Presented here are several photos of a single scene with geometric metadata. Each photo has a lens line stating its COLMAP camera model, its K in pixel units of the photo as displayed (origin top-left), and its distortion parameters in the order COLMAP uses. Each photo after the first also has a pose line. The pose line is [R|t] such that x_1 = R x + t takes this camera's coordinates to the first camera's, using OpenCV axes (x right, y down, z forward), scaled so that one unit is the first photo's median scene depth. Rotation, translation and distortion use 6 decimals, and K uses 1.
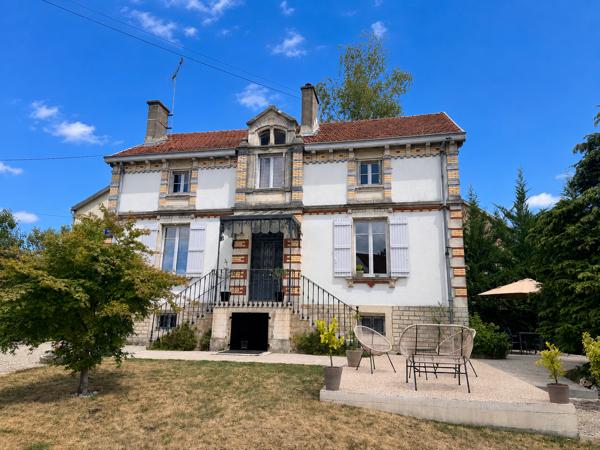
lens RADIAL K [[447.1, 0, 300.0], [0, 447.1, 225.0], [0, 0, 1]] dist [0.105975, -0.000486]
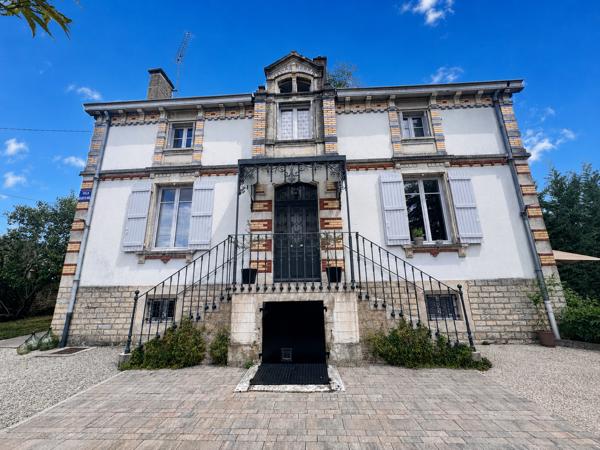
lens RADIAL K [[247.5, 0, 300.0], [0, 247.5, 225.0], [0, 0, 1]] dist [-0.001406, 0.000090]
pose [[0.987241, -0.001025, 0.159232, -0.138775], [0.002546, 0.999953, -0.009345, 0.081554], [-0.159215, 0.009631, 0.987197, 0.581058]]
